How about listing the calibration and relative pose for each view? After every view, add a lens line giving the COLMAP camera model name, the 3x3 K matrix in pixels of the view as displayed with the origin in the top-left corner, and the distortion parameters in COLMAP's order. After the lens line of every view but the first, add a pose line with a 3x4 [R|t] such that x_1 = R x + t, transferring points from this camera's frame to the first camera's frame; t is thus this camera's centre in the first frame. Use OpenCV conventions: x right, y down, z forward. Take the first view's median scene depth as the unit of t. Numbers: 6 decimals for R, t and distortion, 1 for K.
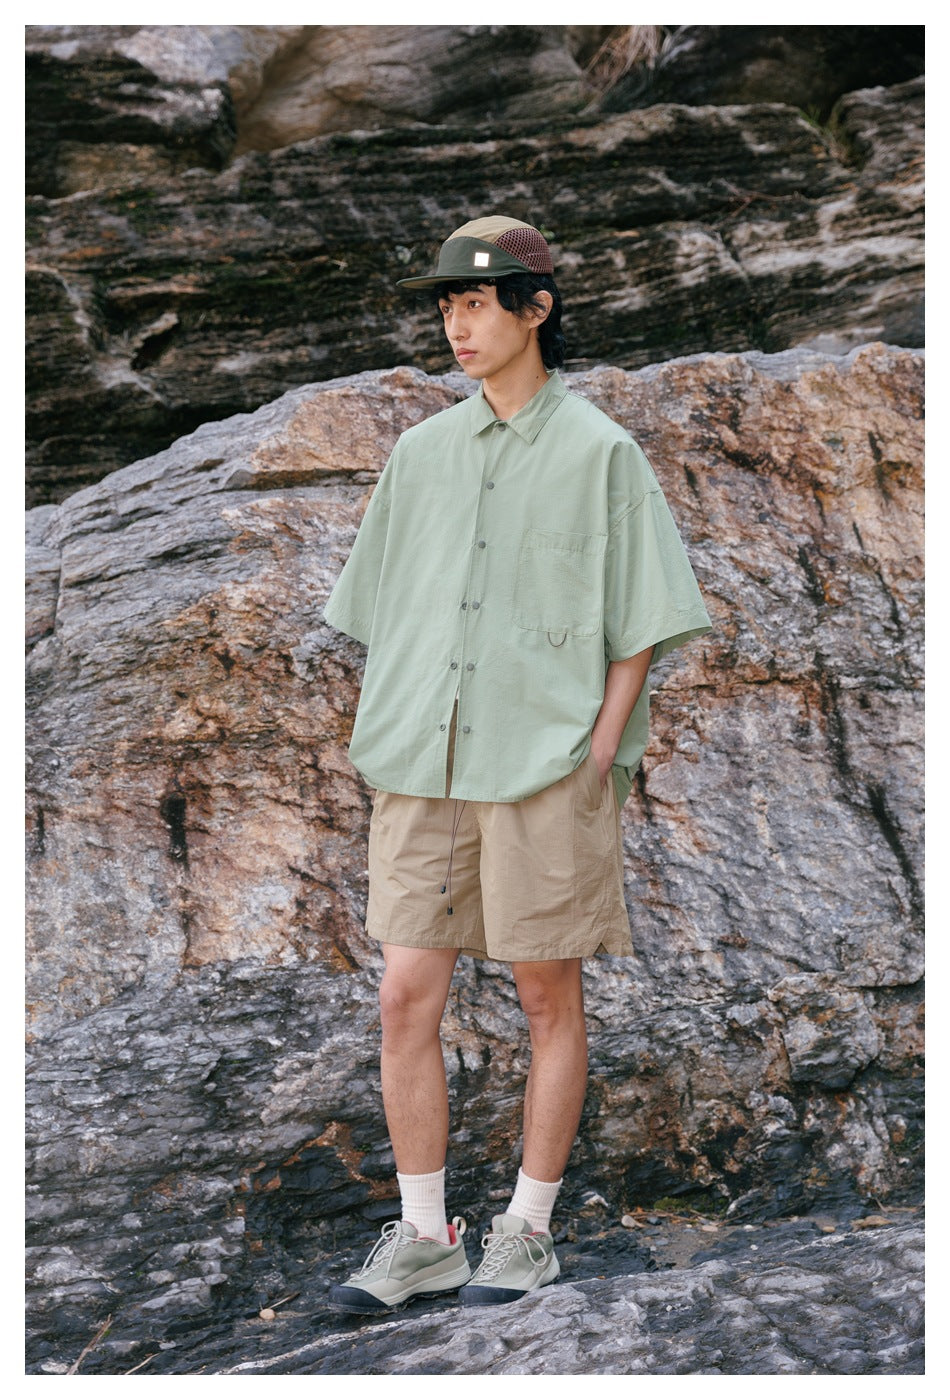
lens RADIAL K [[1920.6, 0, 463.6], [0, 1920.6, 733.0], [0, 0, 1]] dist [0.012987, -0.006359]
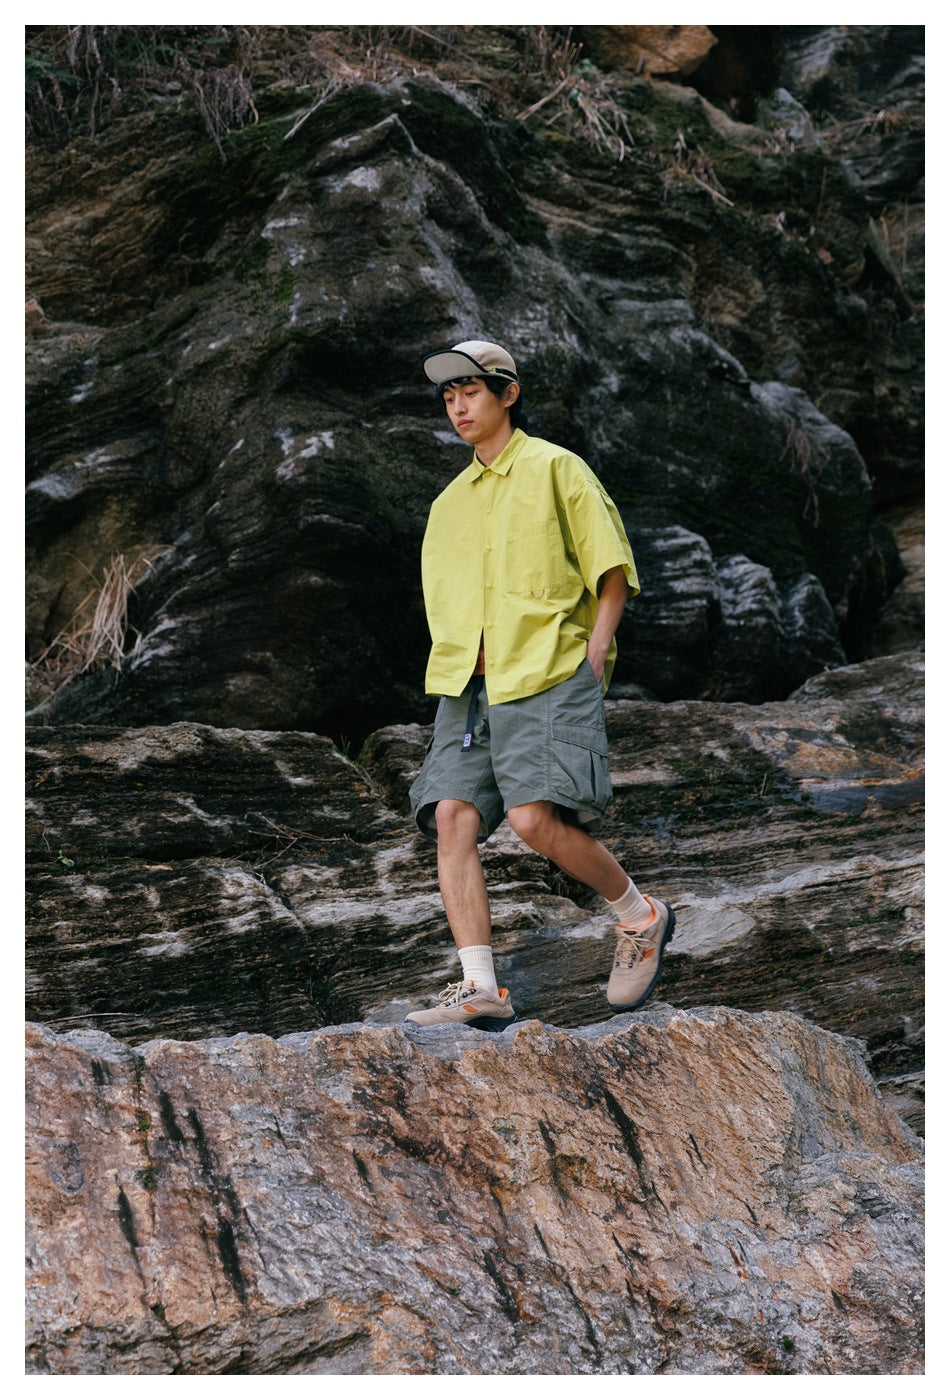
lens RADIAL K [[2481.6, 0, 453.6], [0, 2481.6, 766.7], [0, 0, 1]] dist [-0.025626, 0.265319]
pose [[0.944717, 0.083189, 0.317158, -0.218488], [0.008791, 0.960505, -0.278123, 0.003698], [-0.327768, 0.265536, 0.906674, -0.066354]]
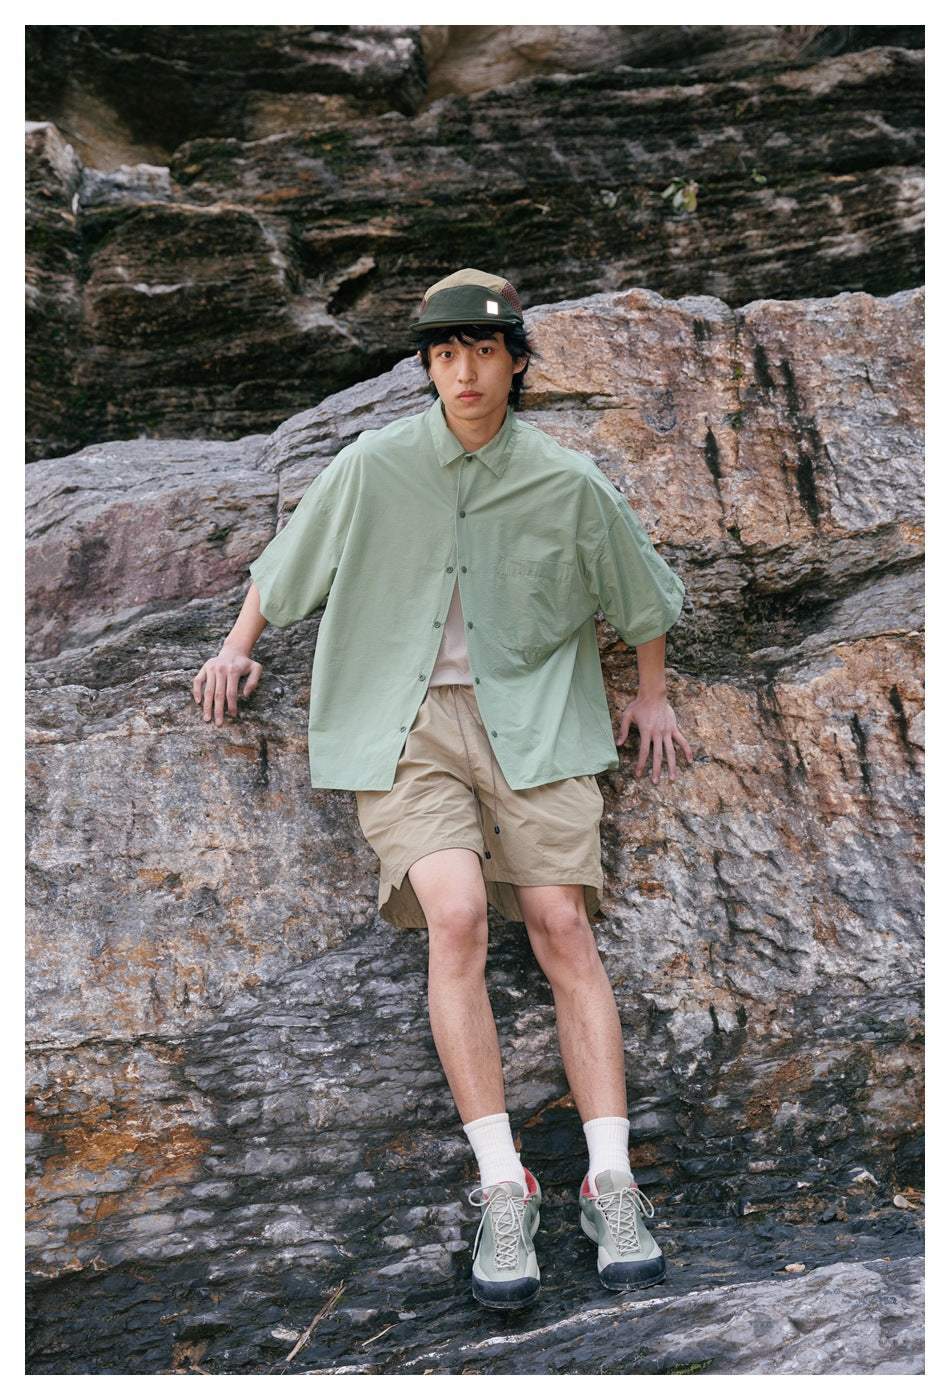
lens RADIAL K [[1926.7, 0, 474.0], [0, 1926.7, 719.5], [0, 0, 1]] dist [0.007676, 0.012274]
pose [[0.997988, 0.018294, -0.060702, -0.053033], [-0.018995, 0.999759, -0.010991, 0.033162], [0.060487, 0.012122, 0.998095, 0.062688]]
